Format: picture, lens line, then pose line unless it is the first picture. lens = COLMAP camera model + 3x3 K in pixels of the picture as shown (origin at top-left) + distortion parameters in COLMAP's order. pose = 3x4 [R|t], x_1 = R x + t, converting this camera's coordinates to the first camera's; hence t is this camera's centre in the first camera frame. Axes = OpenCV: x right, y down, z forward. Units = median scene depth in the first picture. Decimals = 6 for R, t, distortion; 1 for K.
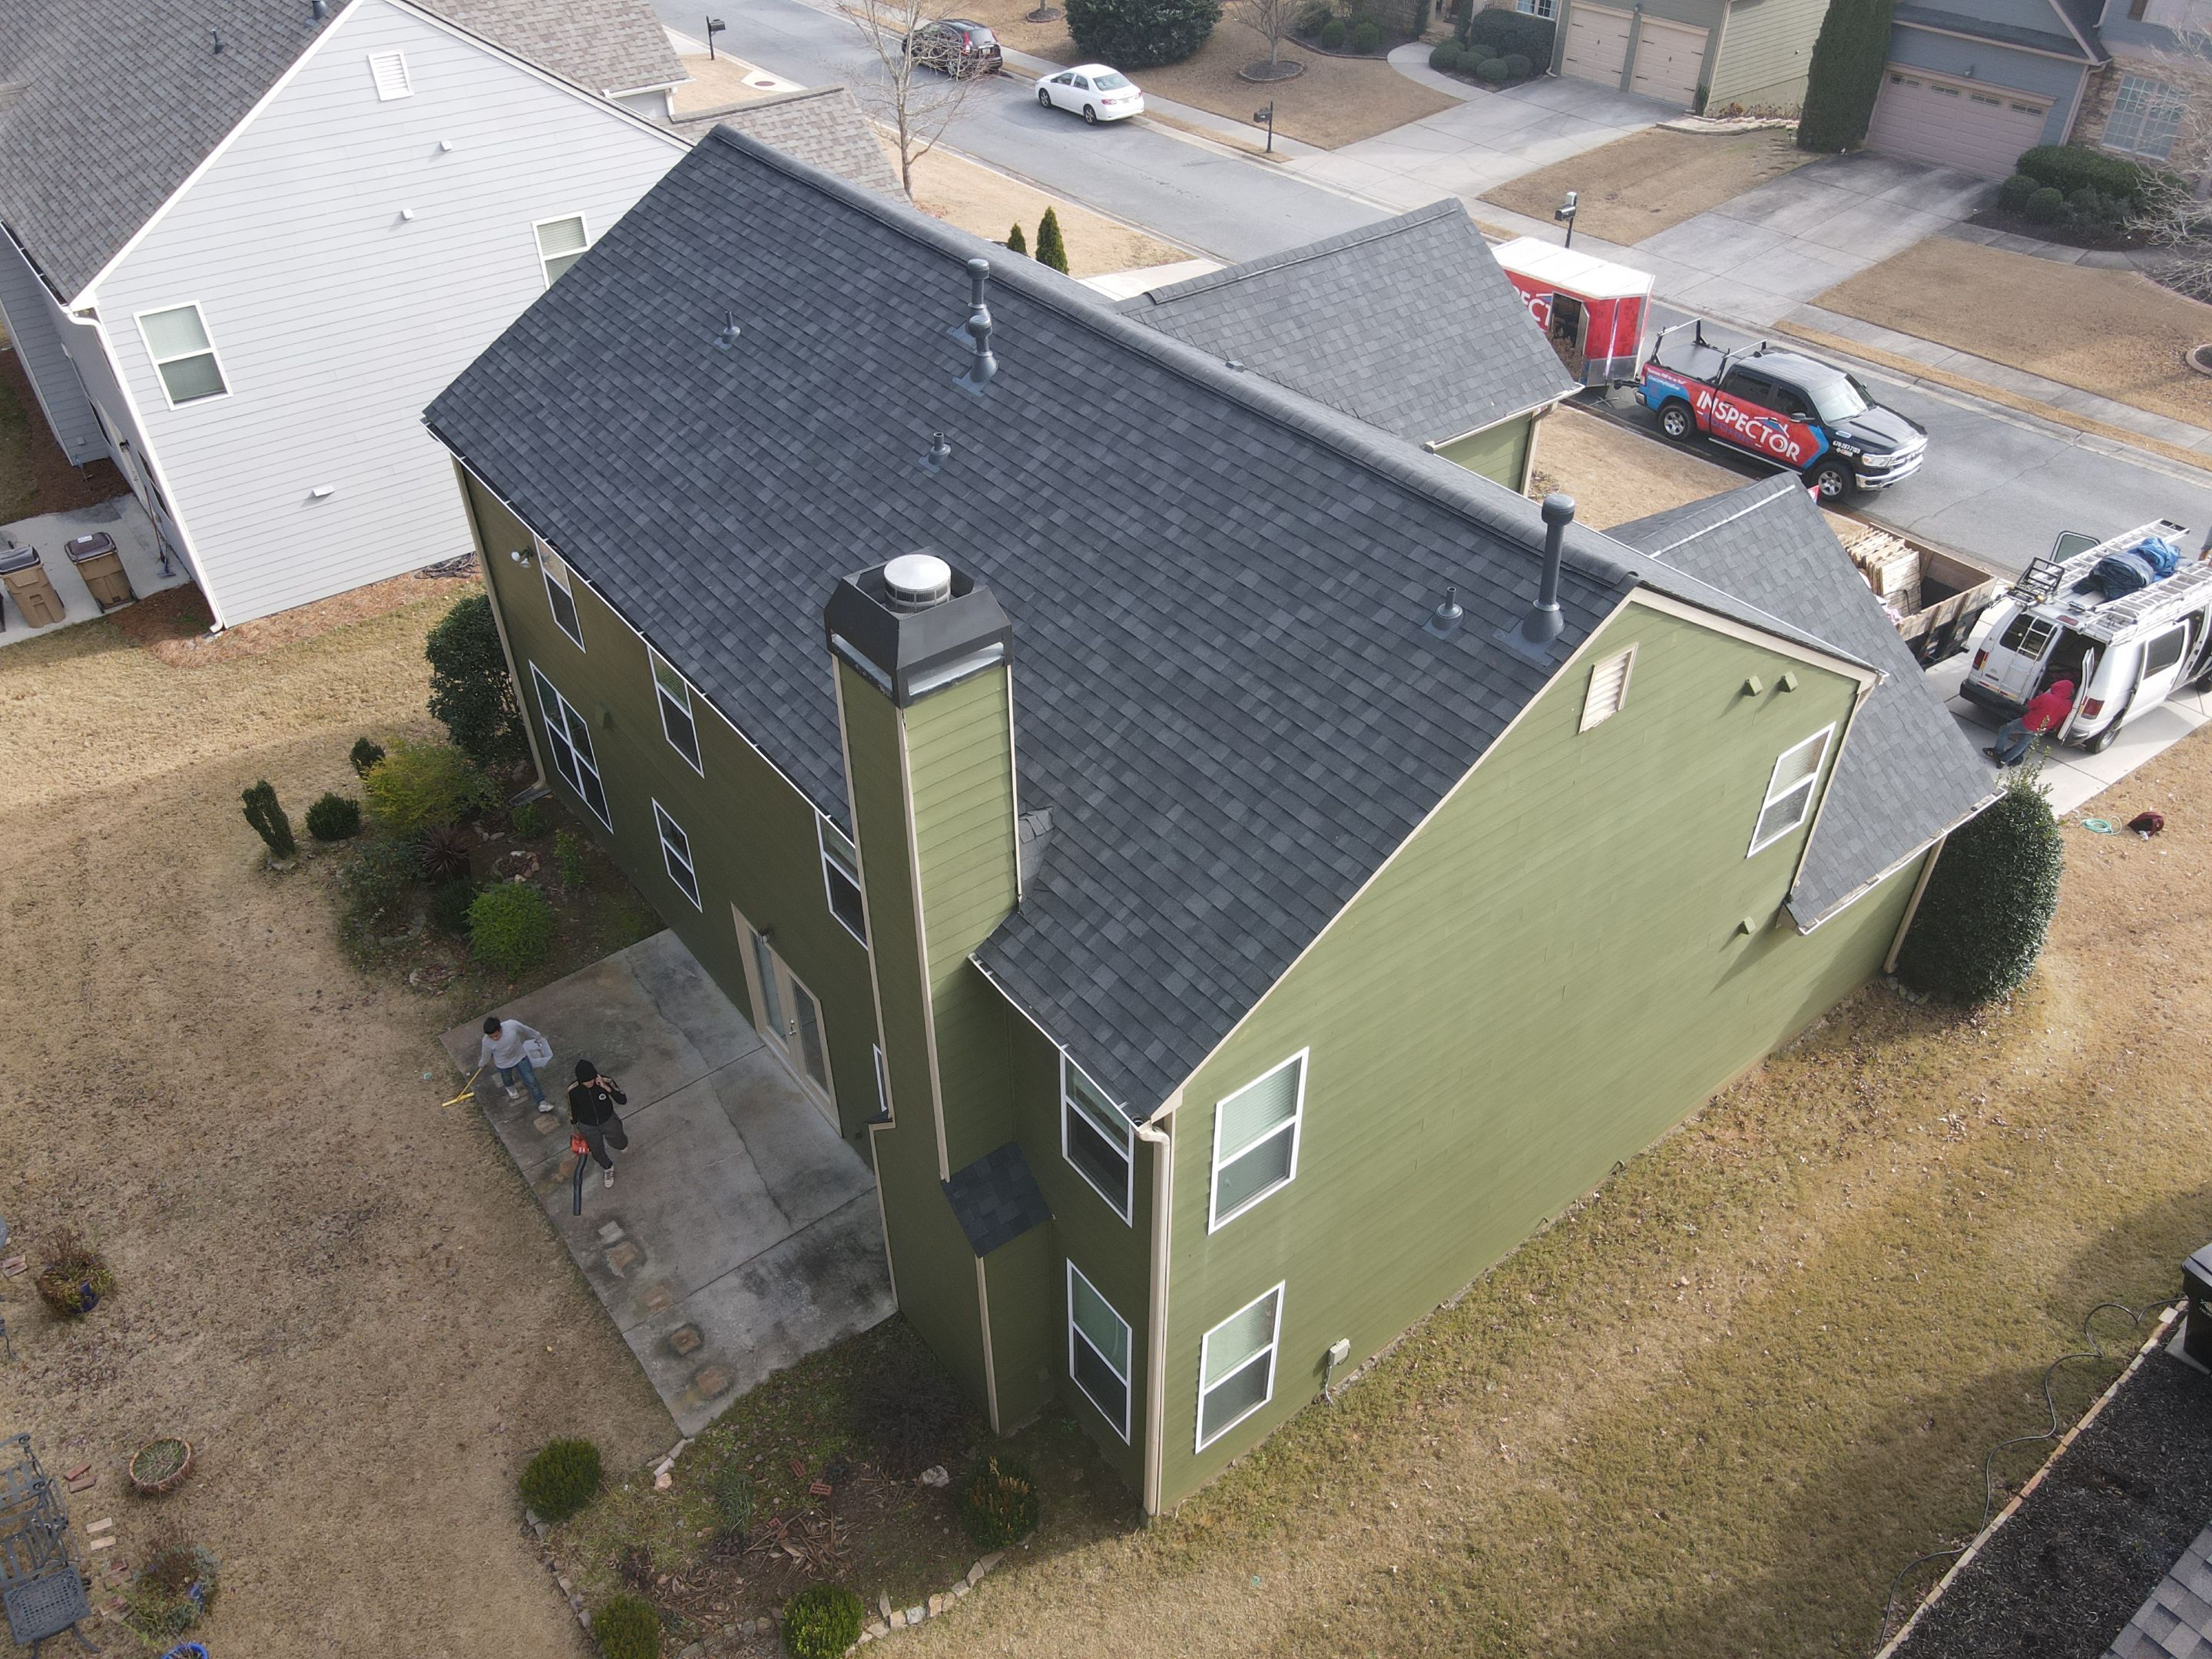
lens RADIAL K [[1612.1, 0, 1103.3], [0, 1612.1, 819.6], [0, 0, 1]] dist [0.005633, 0.011226]
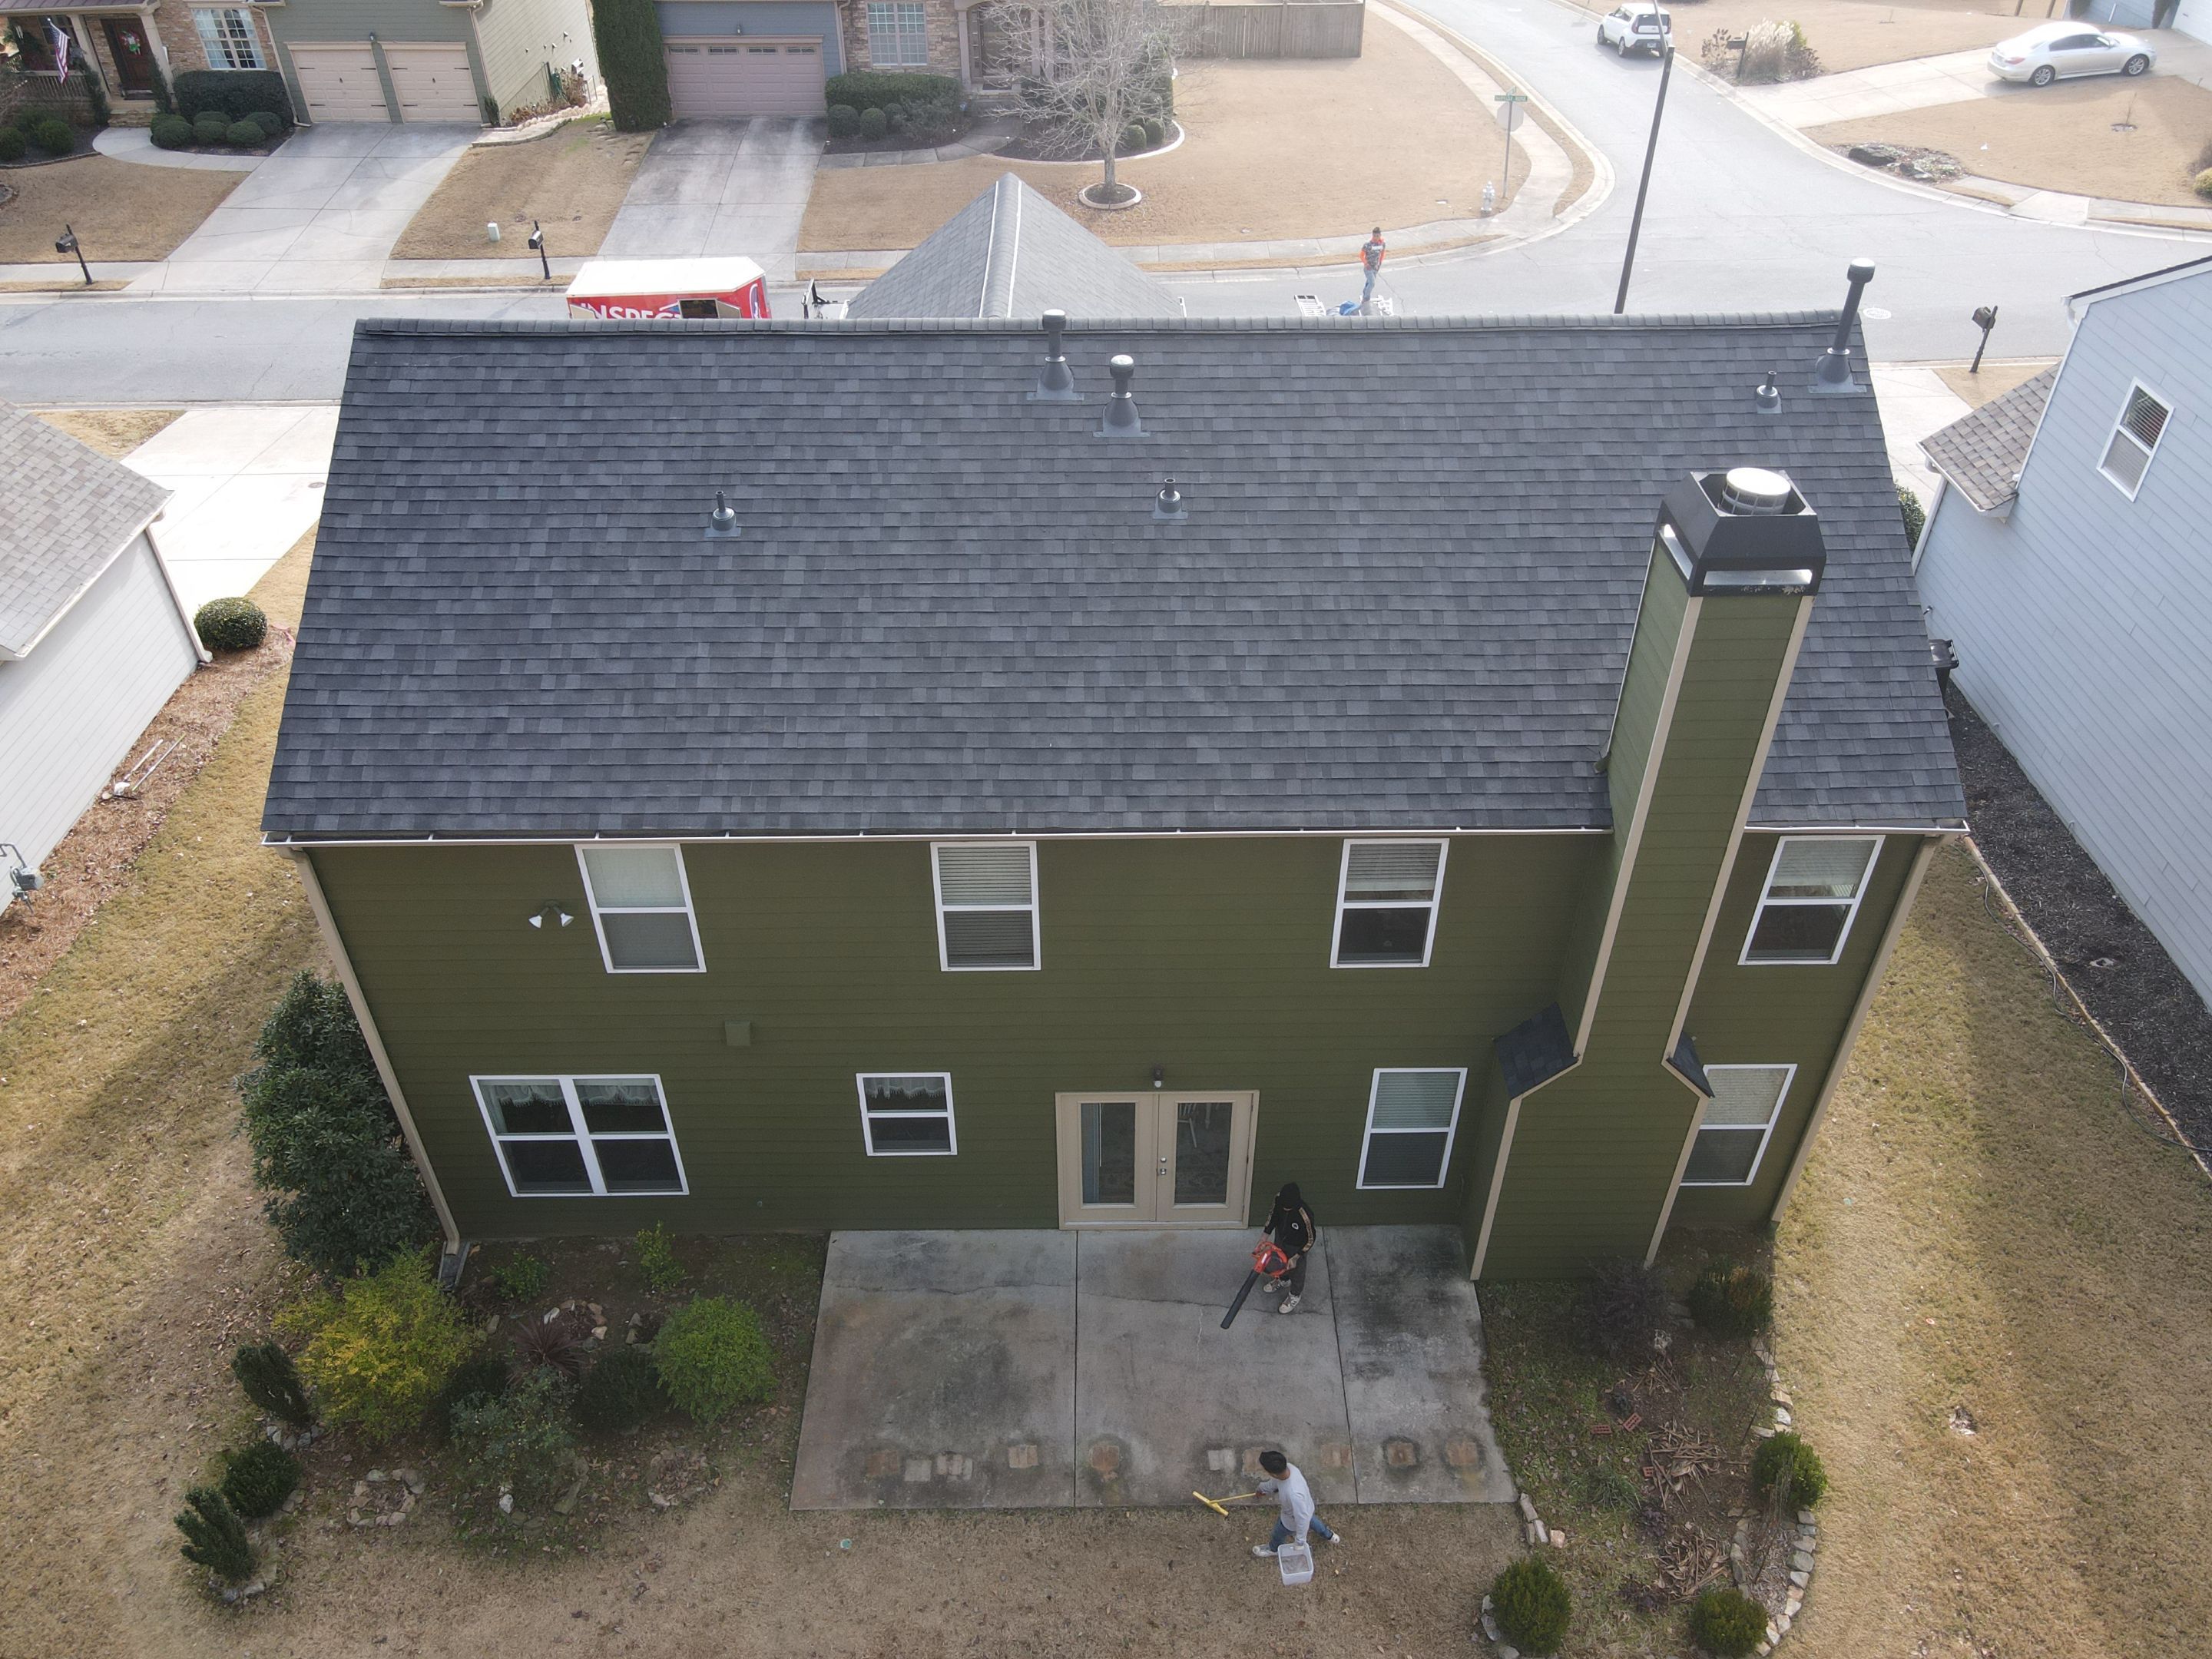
lens RADIAL K [[1612.1, 0, 1103.6], [0, 1612.1, 819.4], [0, 0, 1]] dist [0.005633, 0.011226]
pose [[0.602272, -0.496268, 0.625289, -0.474698], [0.499405, 0.845308, 0.189867, -0.156989], [-0.622787, 0.197921, 0.756944, 0.201255]]
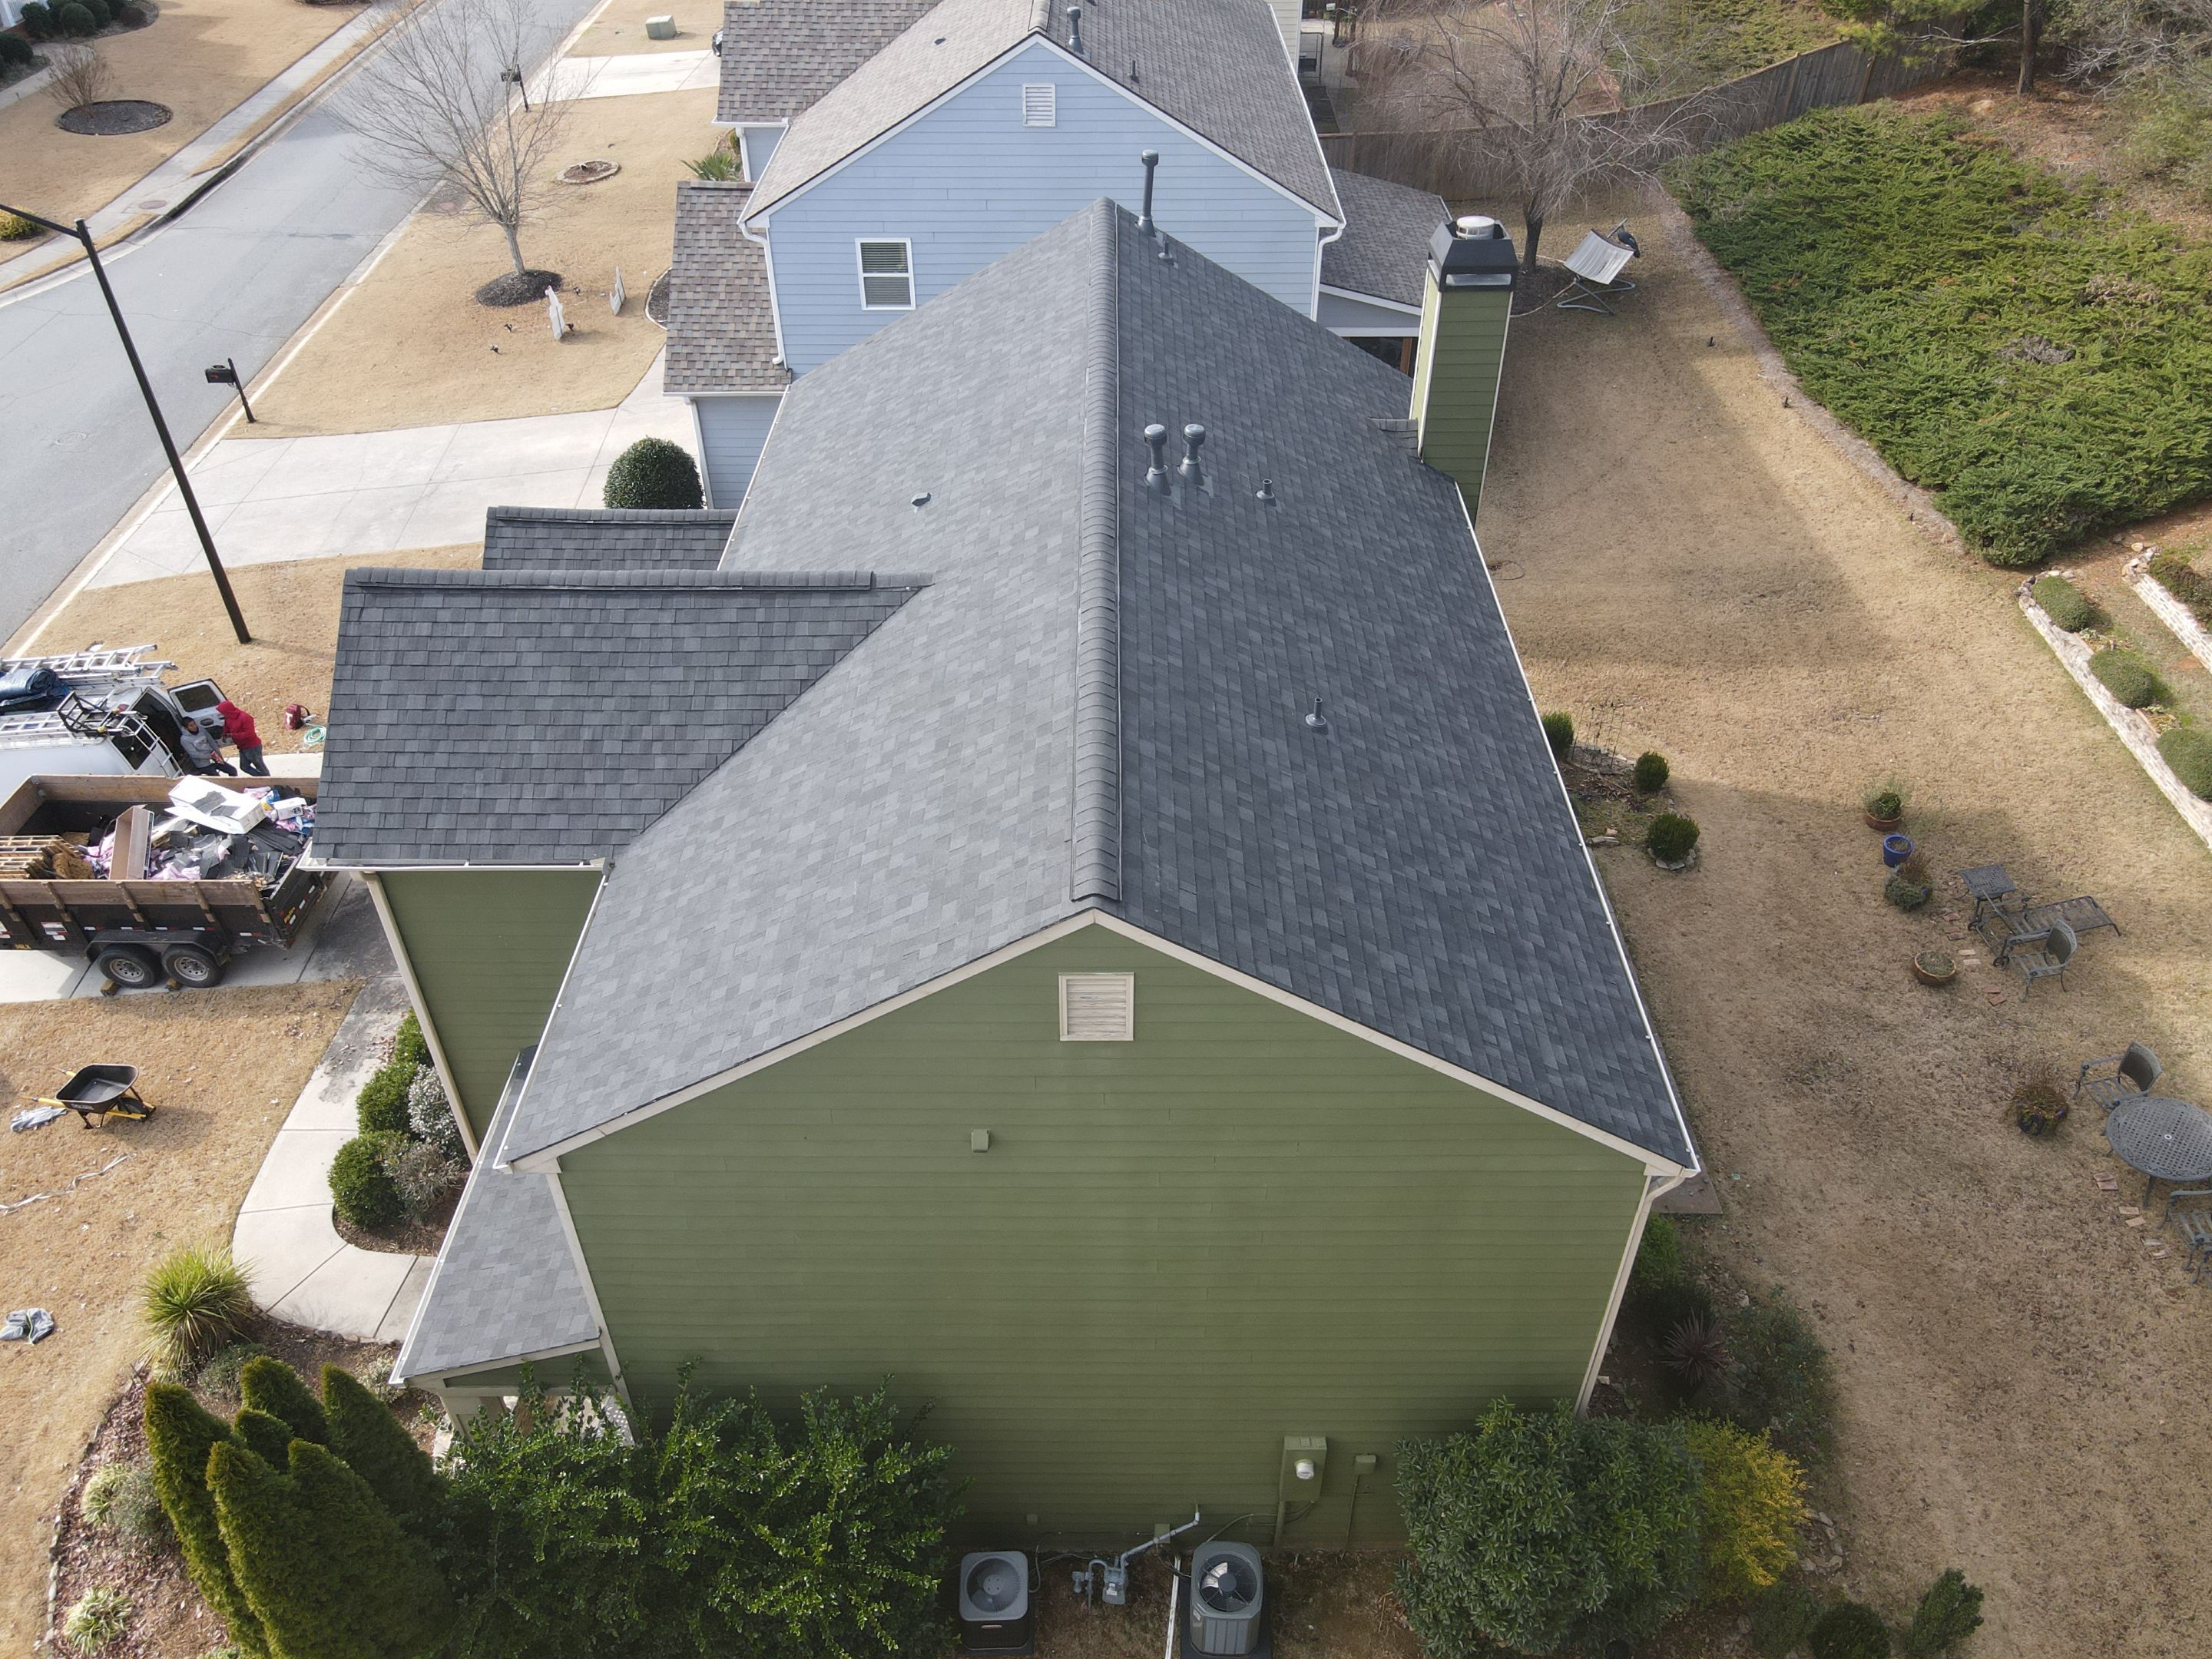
lens RADIAL K [[1612.1, 0, 1106.8], [0, 1612.1, 824.4], [0, 0, 1]] dist [0.005633, 0.011226]
pose [[-0.789826, -0.381078, 0.480576, -0.369840], [0.387478, 0.297350, 0.872607, -0.684837], [-0.475431, 0.875421, -0.087196, 0.787724]]
